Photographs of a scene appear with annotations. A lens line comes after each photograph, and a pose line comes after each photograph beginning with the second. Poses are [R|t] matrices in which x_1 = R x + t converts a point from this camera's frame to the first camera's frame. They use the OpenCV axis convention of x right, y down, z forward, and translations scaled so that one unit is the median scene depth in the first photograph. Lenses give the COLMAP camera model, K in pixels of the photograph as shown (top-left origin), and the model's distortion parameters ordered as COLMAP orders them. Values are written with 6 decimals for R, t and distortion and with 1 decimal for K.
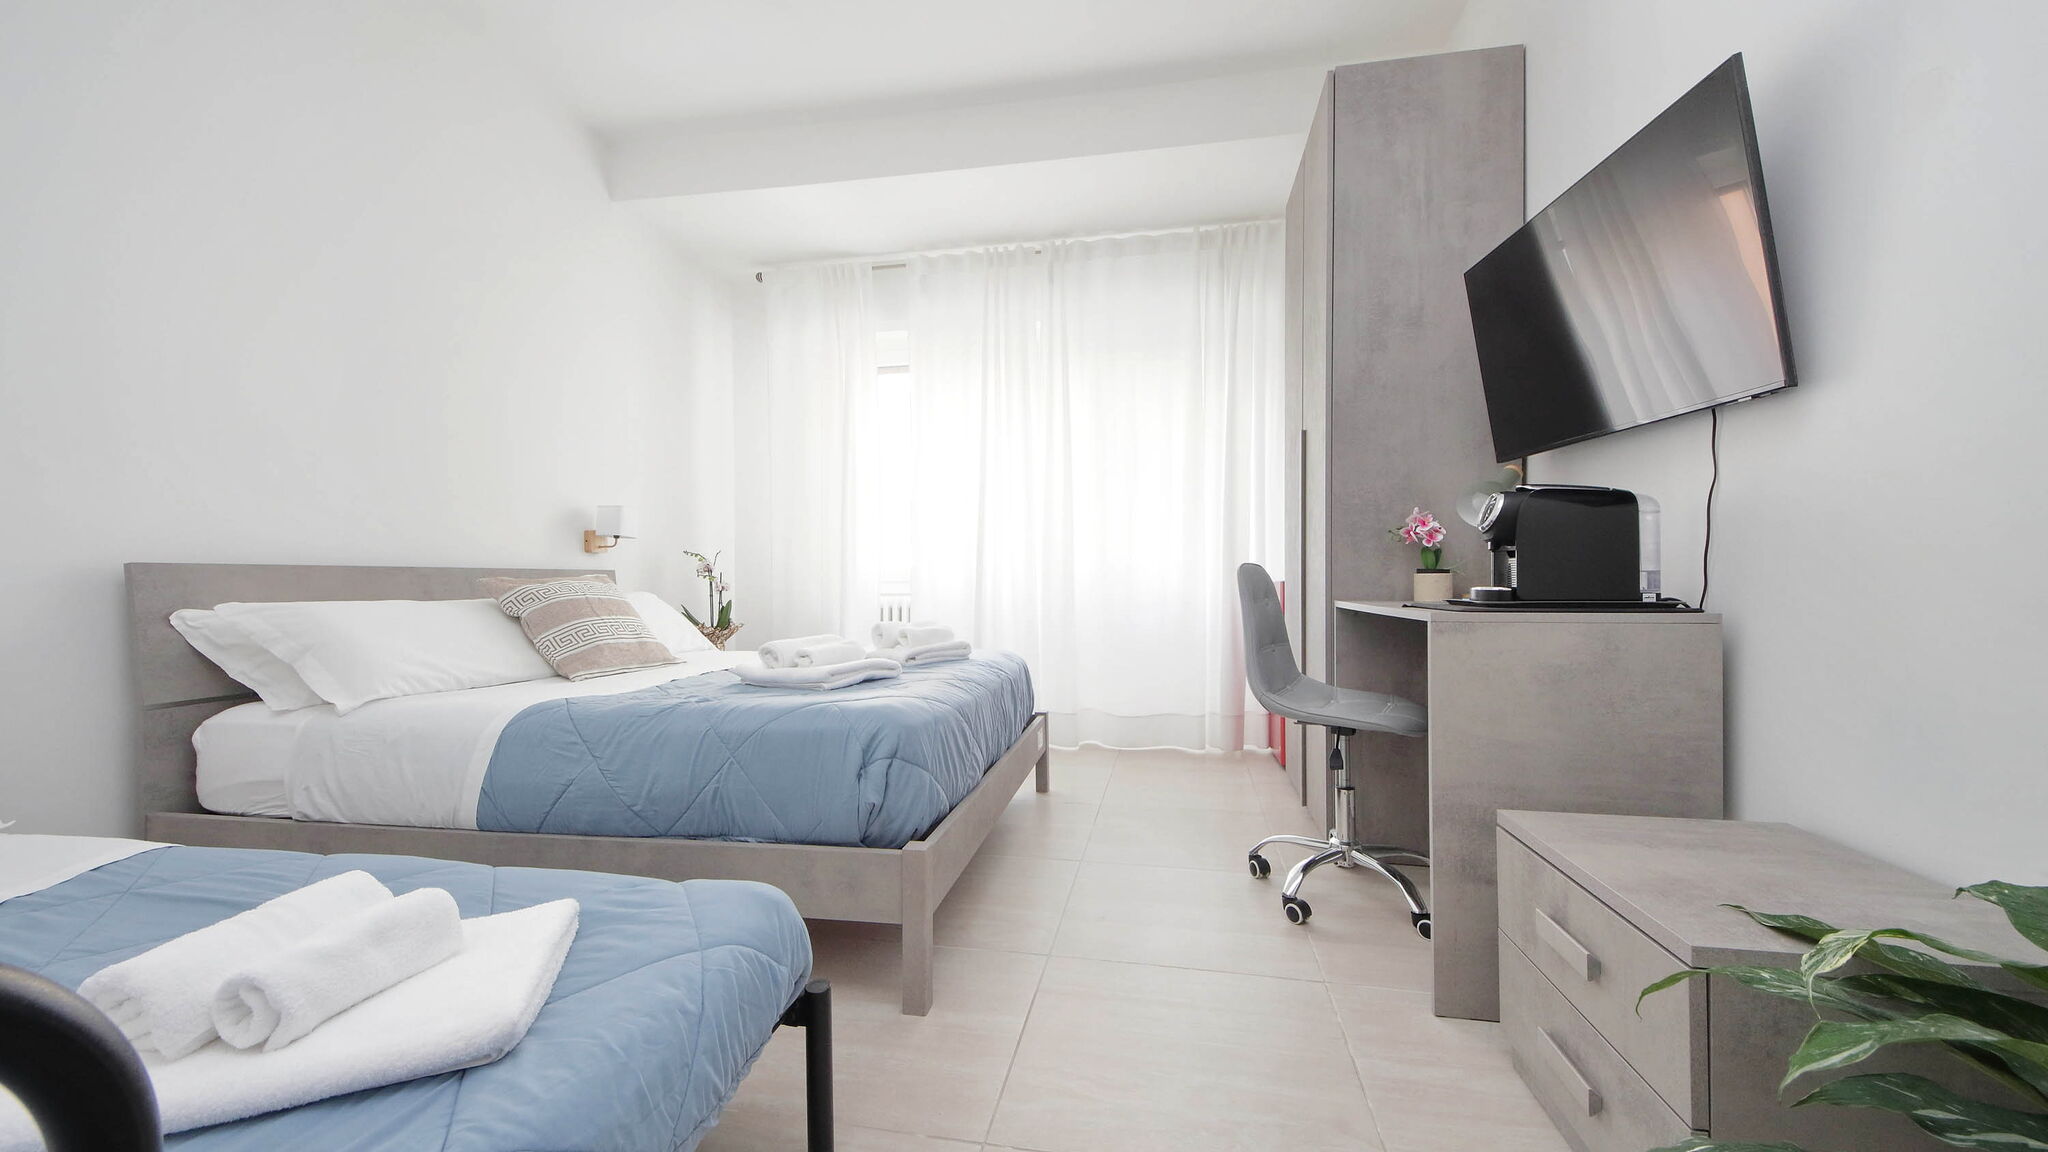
lens RADIAL K [[798.4, 0, 1004.6], [0, 798.4, 542.9], [0, 0, 1]] dist [0.027320, -0.000075]
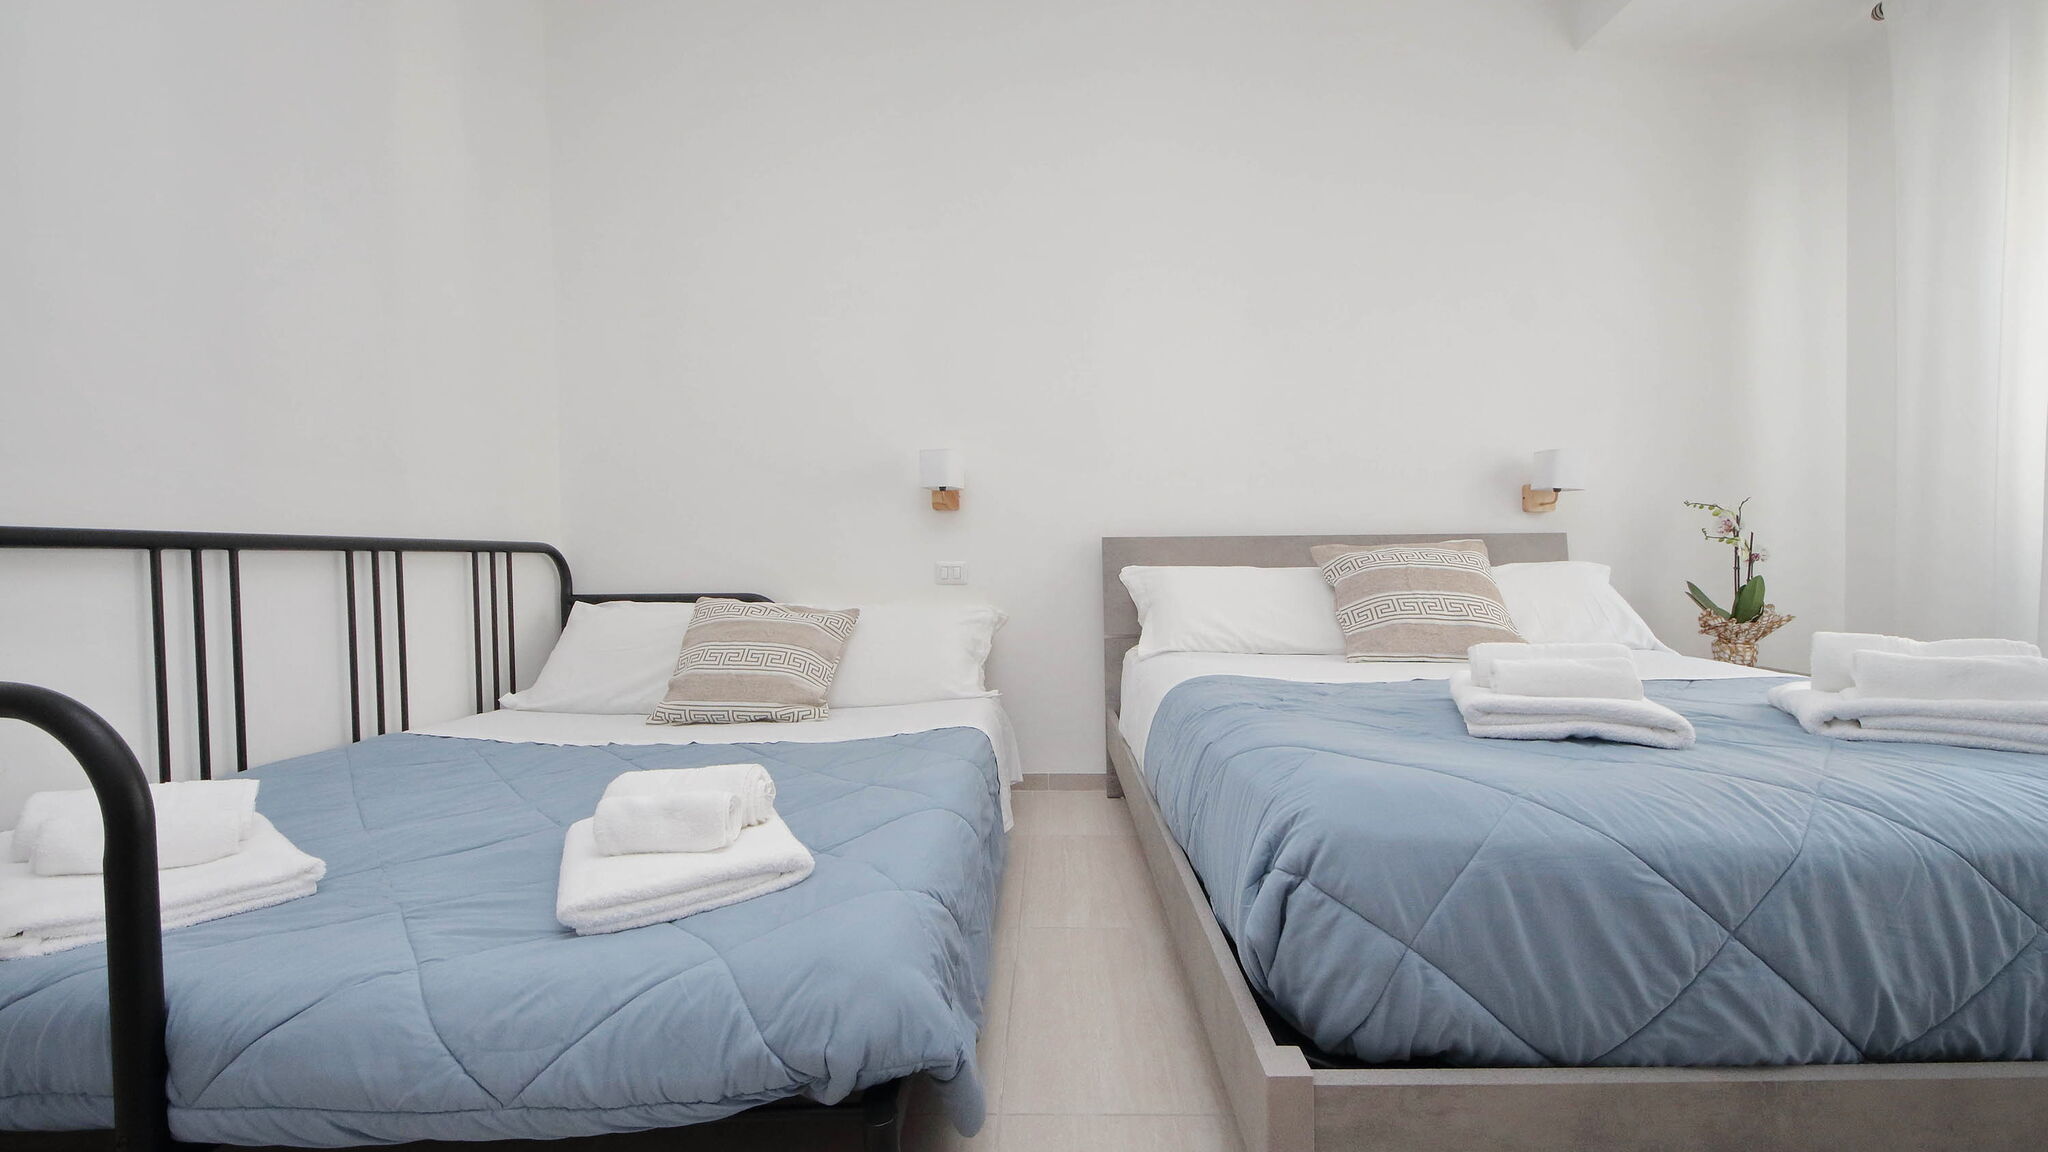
lens RADIAL K [[775.9, 0, 1071.9], [0, 775.9, 575.4], [0, 0, 1]] dist [0.024048, -0.008241]
pose [[0.199567, 0.031985, -0.979362, 0.244500], [0.055346, 0.997504, 0.043855, 0.021732], [0.978320, -0.062956, 0.197299, 0.532506]]
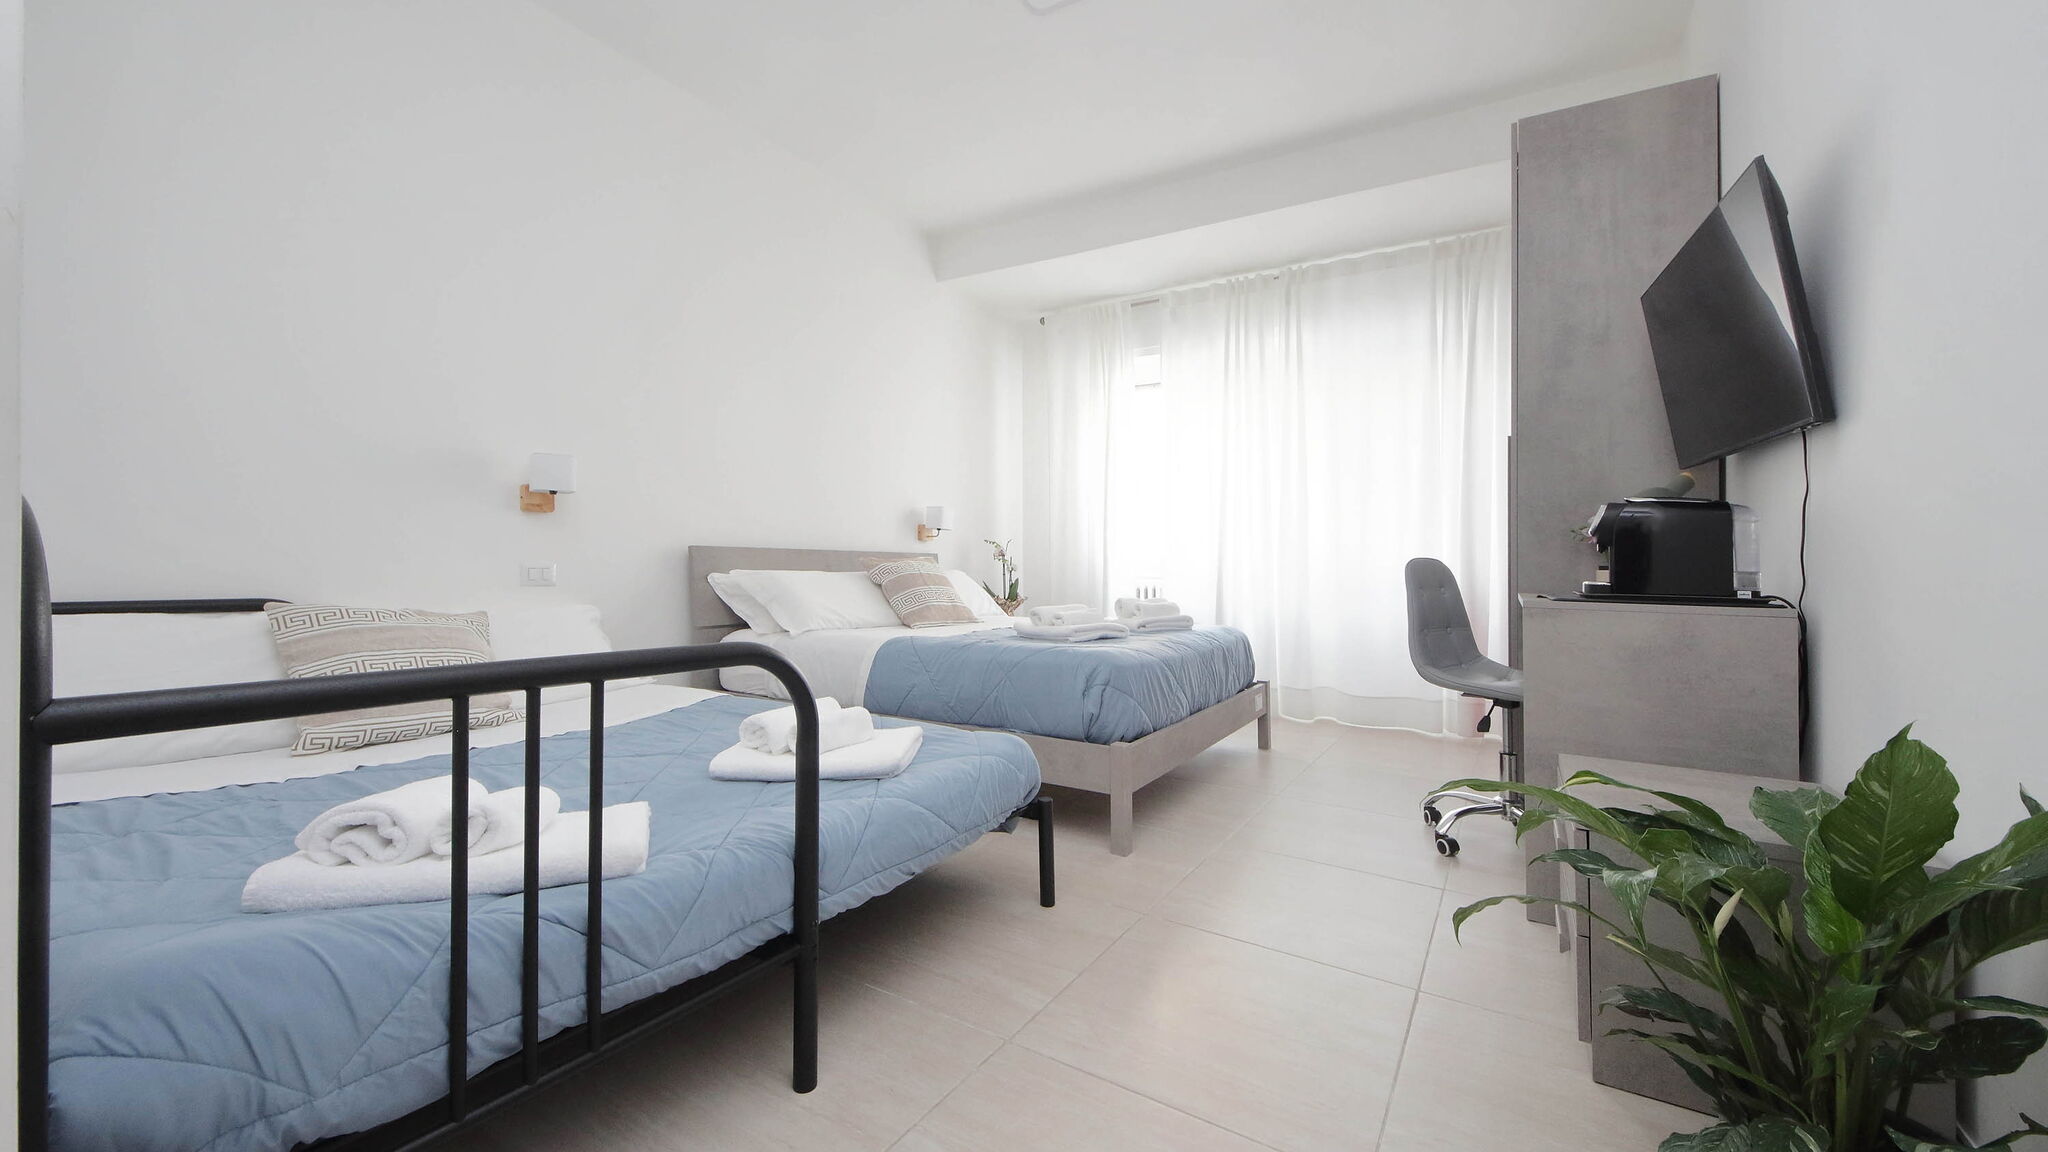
lens RADIAL K [[798.4, 0, 1004.6], [0, 798.4, 542.9], [0, 0, 1]] dist [0.027320, -0.000075]
pose [[0.933737, 0.012099, -0.357756, 0.148668], [-0.005476, 0.999794, 0.019522, -0.015762], [0.357919, -0.016269, 0.933611, -0.314422]]
